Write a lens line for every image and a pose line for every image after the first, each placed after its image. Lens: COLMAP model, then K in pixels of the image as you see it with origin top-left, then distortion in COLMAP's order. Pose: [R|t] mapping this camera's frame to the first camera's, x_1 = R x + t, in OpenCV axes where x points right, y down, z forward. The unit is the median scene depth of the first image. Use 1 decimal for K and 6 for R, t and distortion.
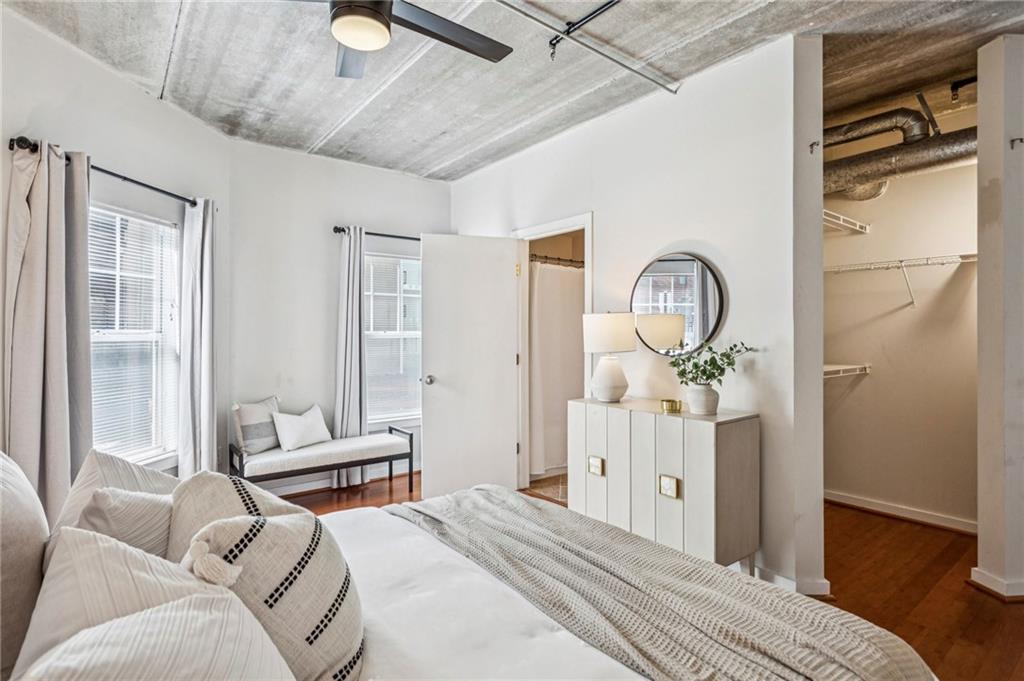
lens RADIAL K [[500.1, 0, 508.2], [0, 500.1, 333.6], [0, 0, 1]] dist [-0.003525, -0.000300]
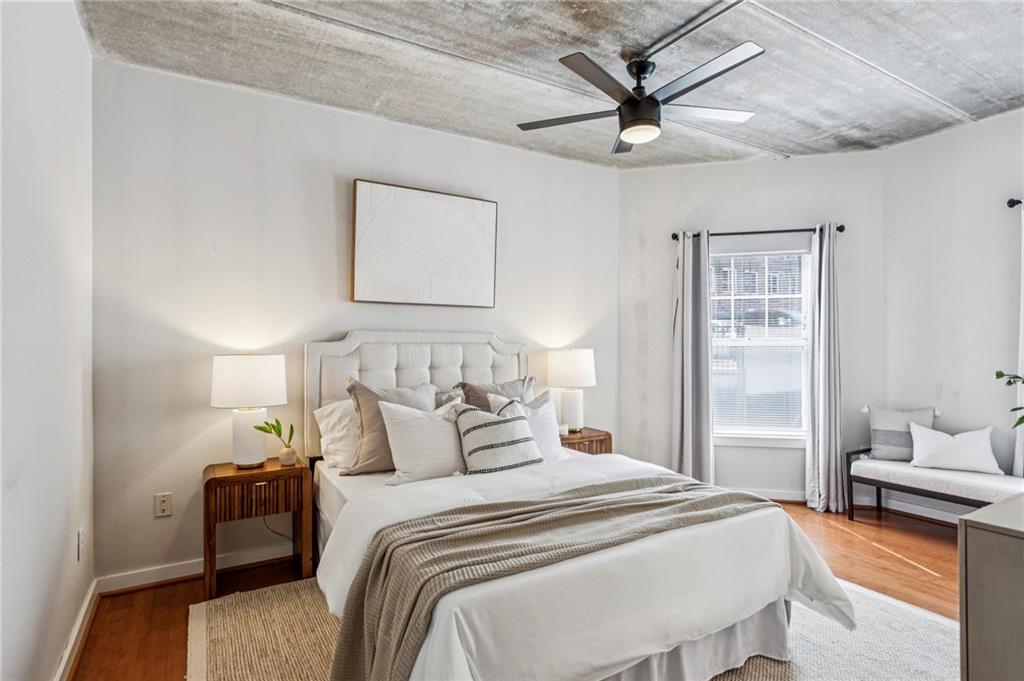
lens RADIAL K [[541.0, 0, 509.4], [0, 541.0, 342.2], [0, 0, 1]] dist [0.001561, 0.000257]
pose [[-0.118813, -0.008735, -0.992878, 0.712531], [-0.004997, 0.999954, -0.008199, 0.019644], [0.992904, 0.003987, -0.118851, 0.420041]]
